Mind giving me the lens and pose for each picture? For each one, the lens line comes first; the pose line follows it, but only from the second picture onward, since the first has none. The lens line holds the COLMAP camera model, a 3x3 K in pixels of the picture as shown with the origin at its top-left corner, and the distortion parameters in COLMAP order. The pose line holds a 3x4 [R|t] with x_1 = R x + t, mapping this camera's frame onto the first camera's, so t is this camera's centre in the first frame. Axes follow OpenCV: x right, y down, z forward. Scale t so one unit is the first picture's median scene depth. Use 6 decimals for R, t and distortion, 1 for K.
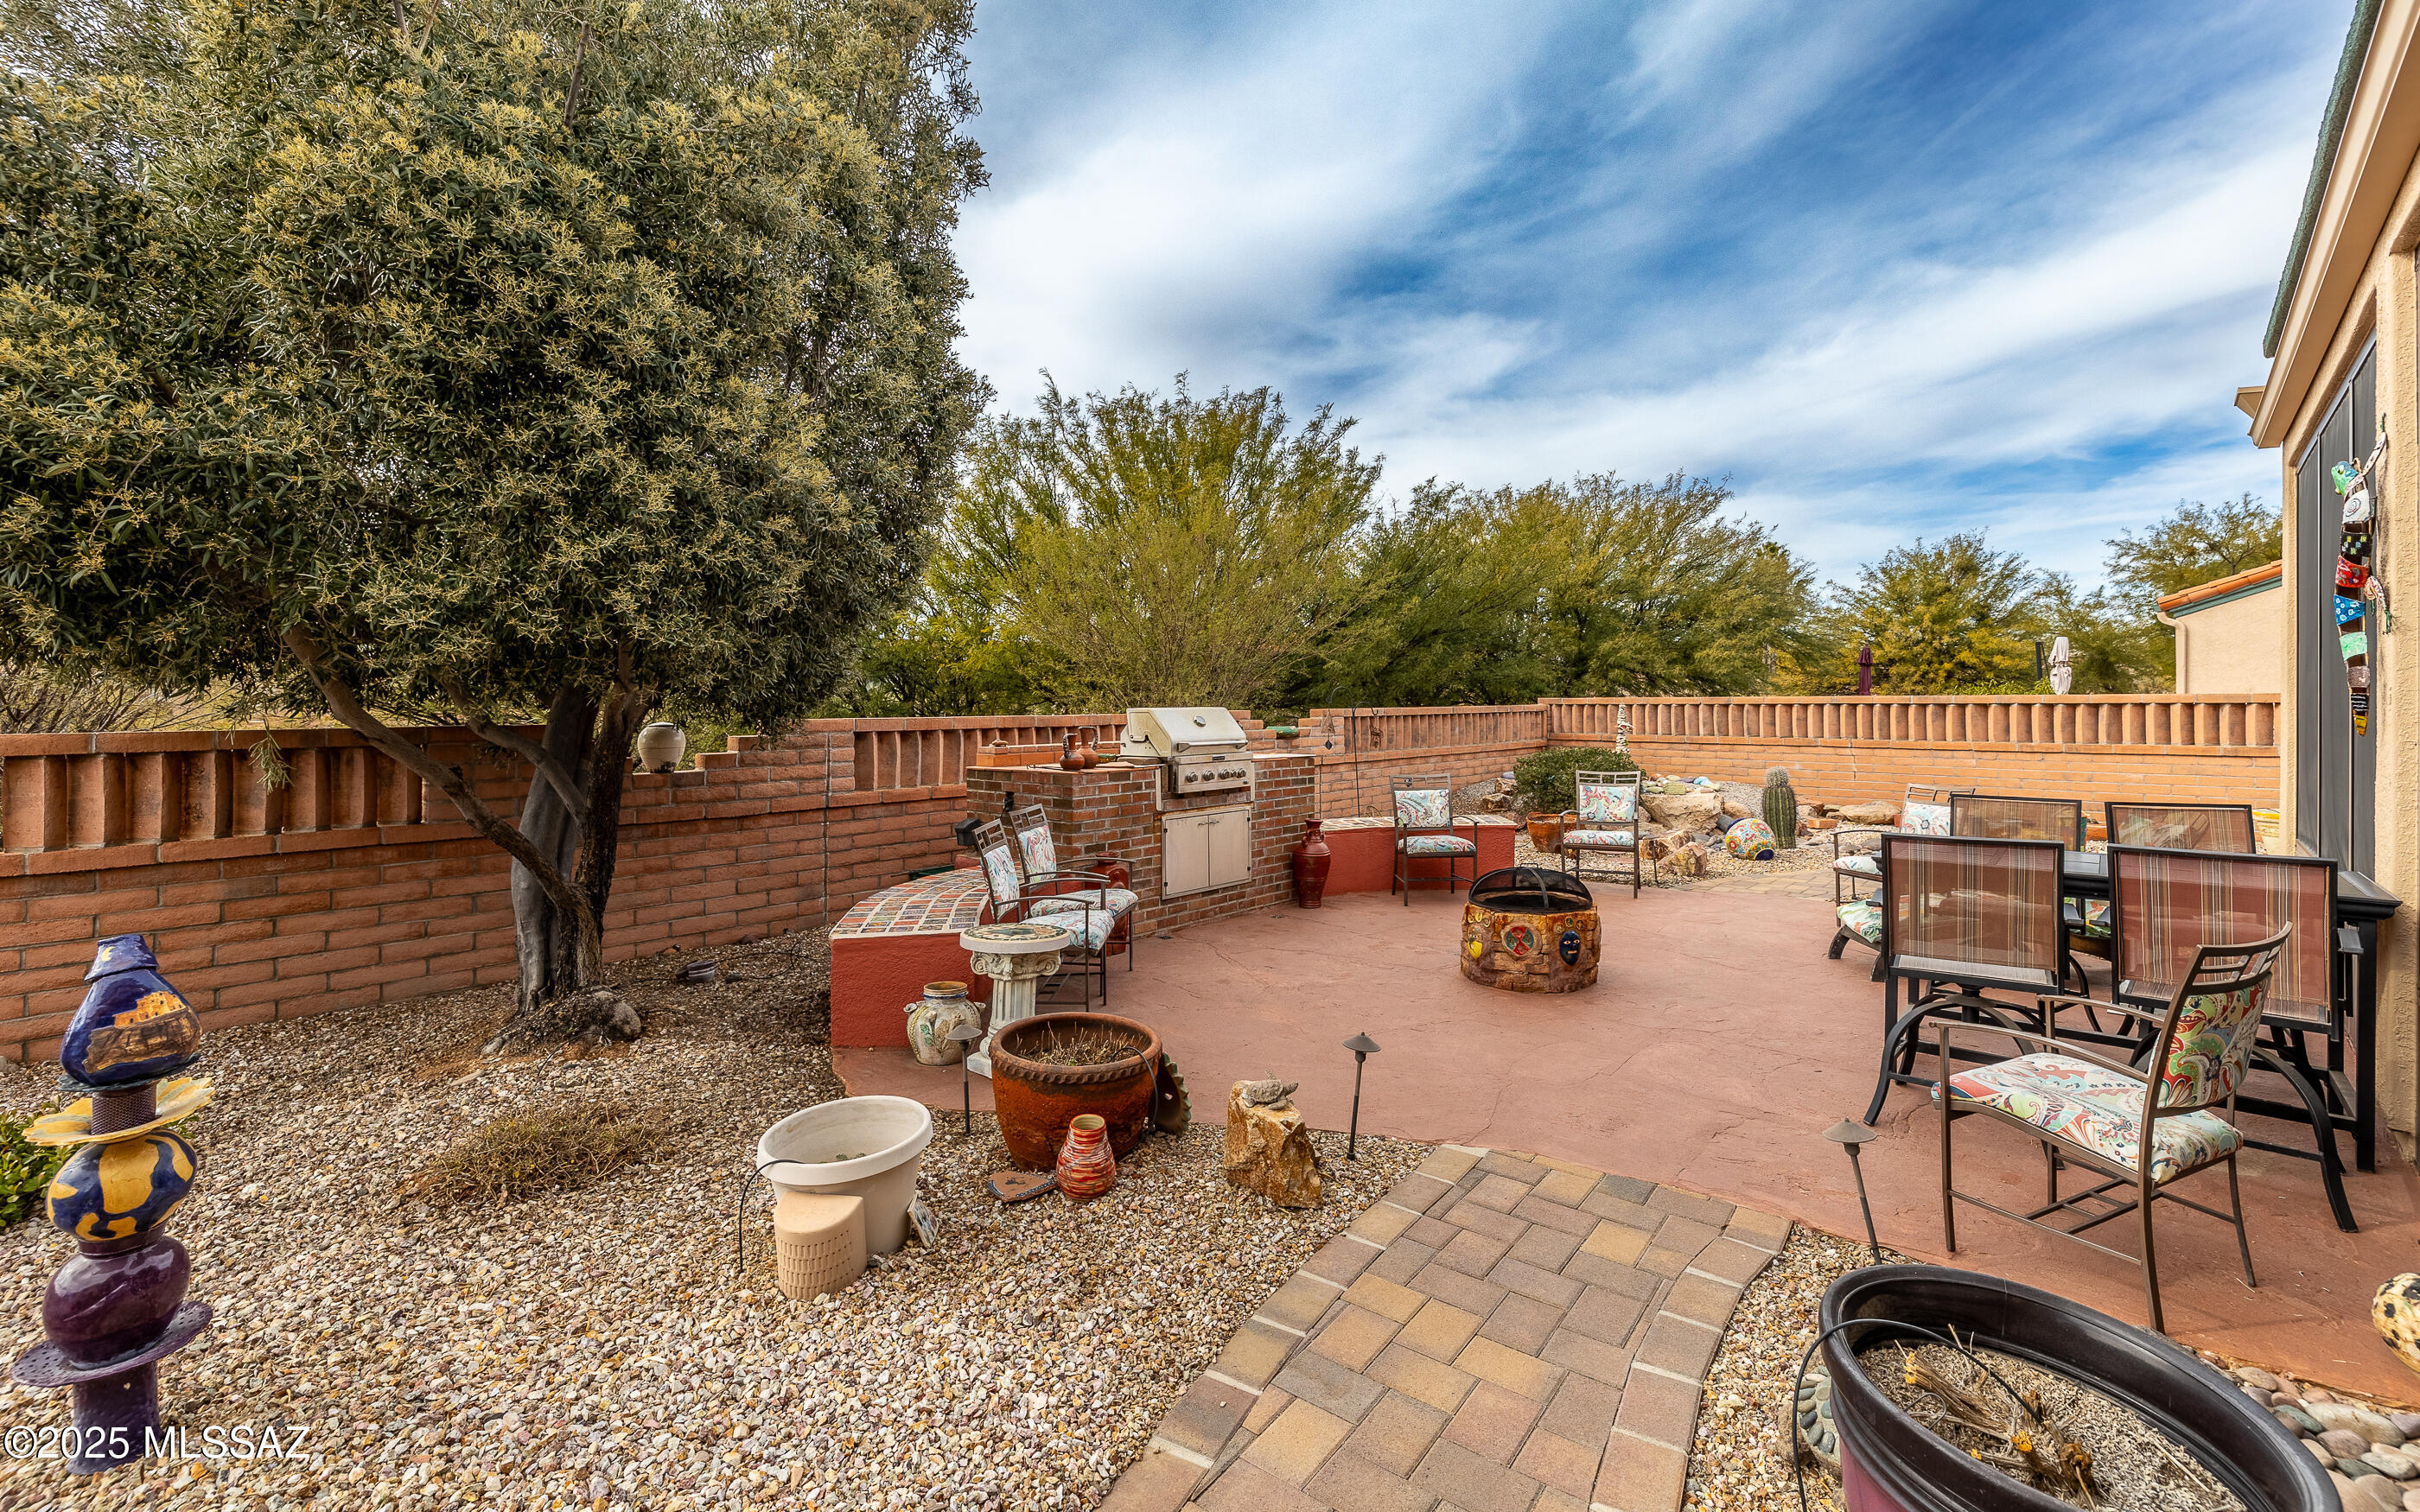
lens RADIAL K [[1071.3, 0, 1245.2], [0, 1071.3, 726.7], [0, 0, 1]] dist [-0.001701, -0.000080]
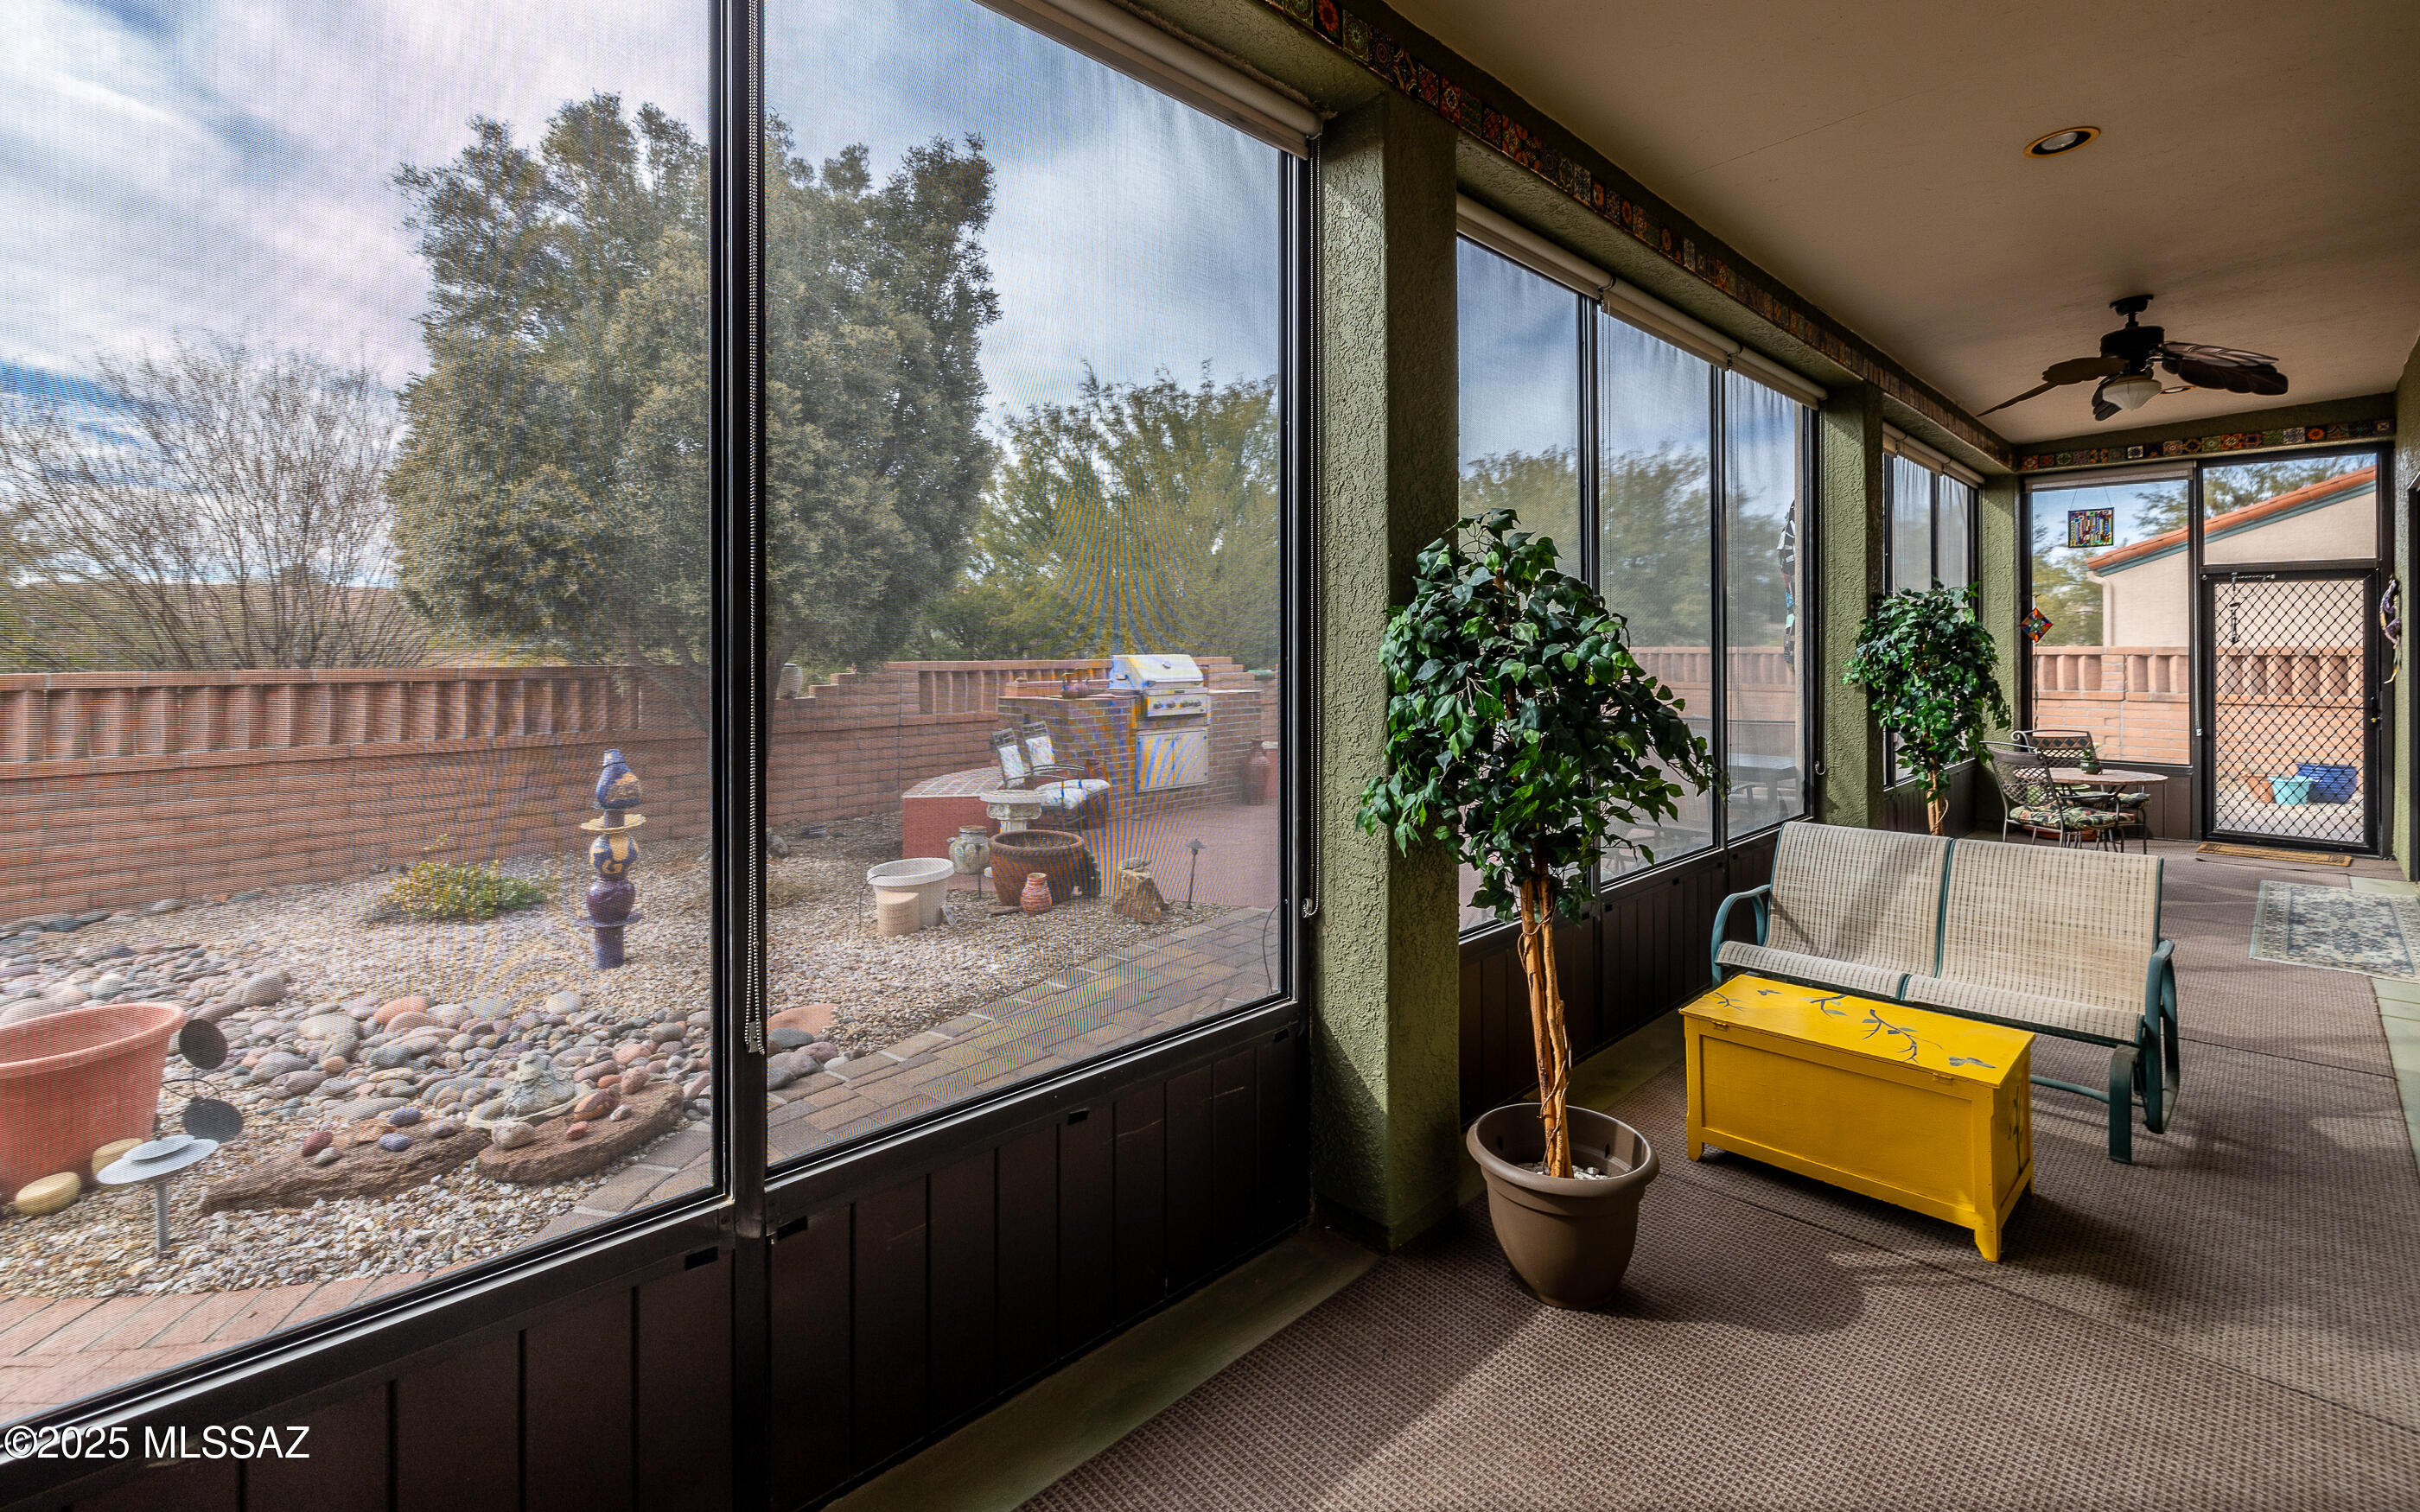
lens RADIAL K [[1023.7, 0, 1235.1], [0, 1023.7, 694.8], [0, 0, 1]] dist [-0.000728, -0.000108]
pose [[0.998521, 0.006868, -0.053933, 0.132093], [-0.005681, 0.999739, 0.022131, 0.004315], [0.054071, -0.021792, 0.998299, -0.344981]]
